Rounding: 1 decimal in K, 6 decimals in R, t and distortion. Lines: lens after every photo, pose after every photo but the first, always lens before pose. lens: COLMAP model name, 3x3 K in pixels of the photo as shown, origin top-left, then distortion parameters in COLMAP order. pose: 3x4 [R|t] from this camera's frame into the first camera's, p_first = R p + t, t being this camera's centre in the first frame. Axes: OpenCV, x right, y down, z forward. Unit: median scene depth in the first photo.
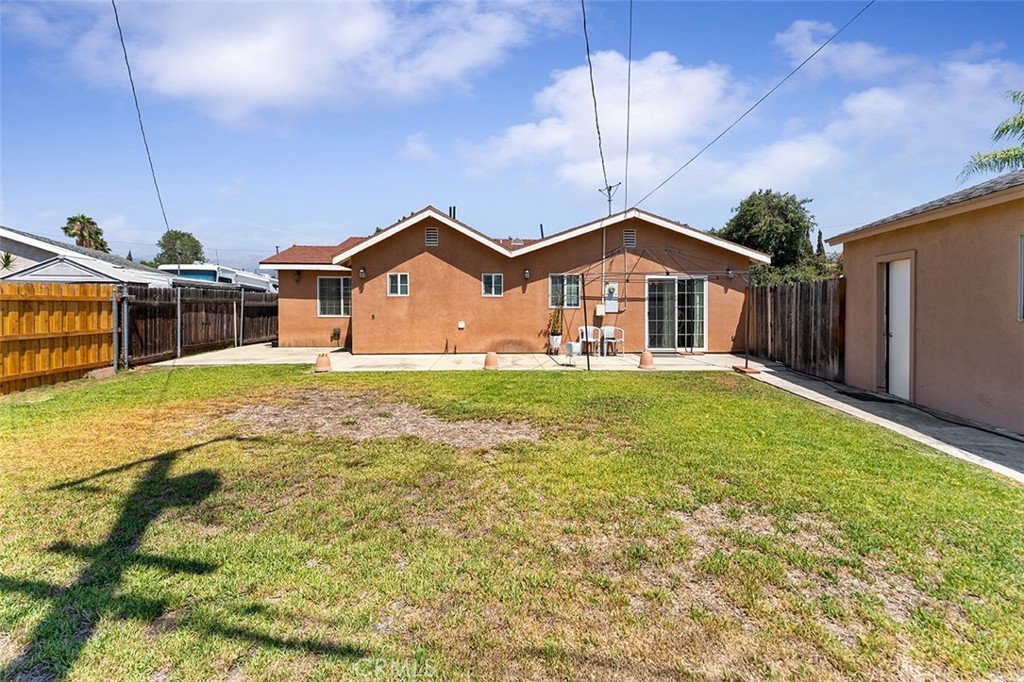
lens RADIAL K [[461.9, 0, 522.0], [0, 461.9, 307.8], [0, 0, 1]] dist [-0.005819, 0.000032]
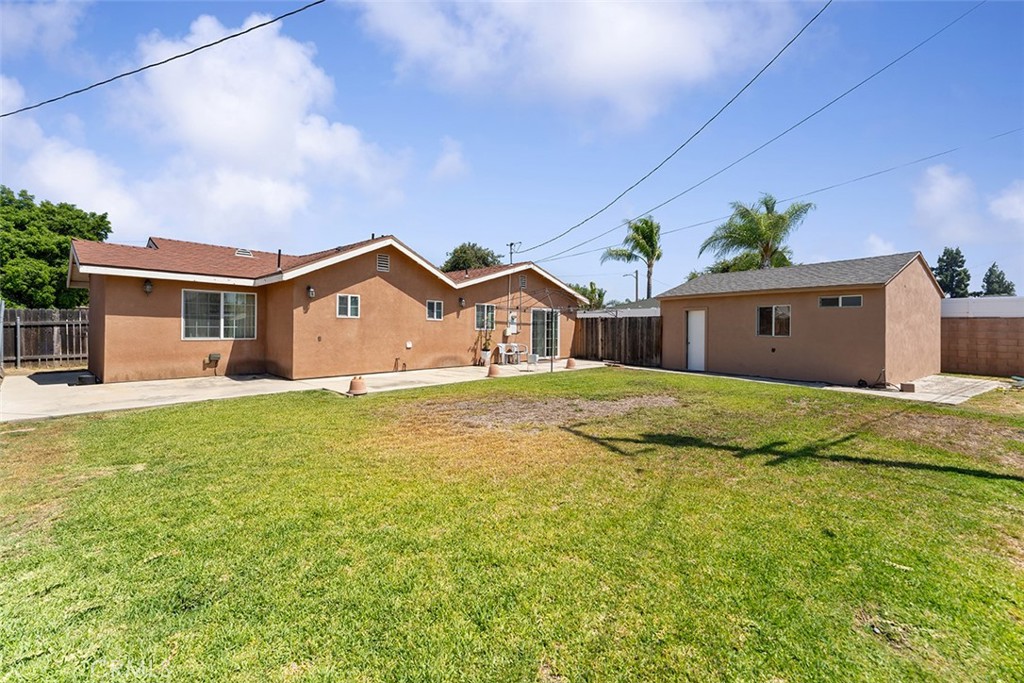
lens RADIAL K [[412.4, 0, 527.0], [0, 412.4, 325.0], [0, 0, 1]] dist [-0.002404, 0.000951]
pose [[0.688401, 0.011350, 0.725241, -0.667568], [-0.005297, 0.999930, -0.010621, -0.002031], [-0.725311, 0.003470, 0.688413, 0.106077]]
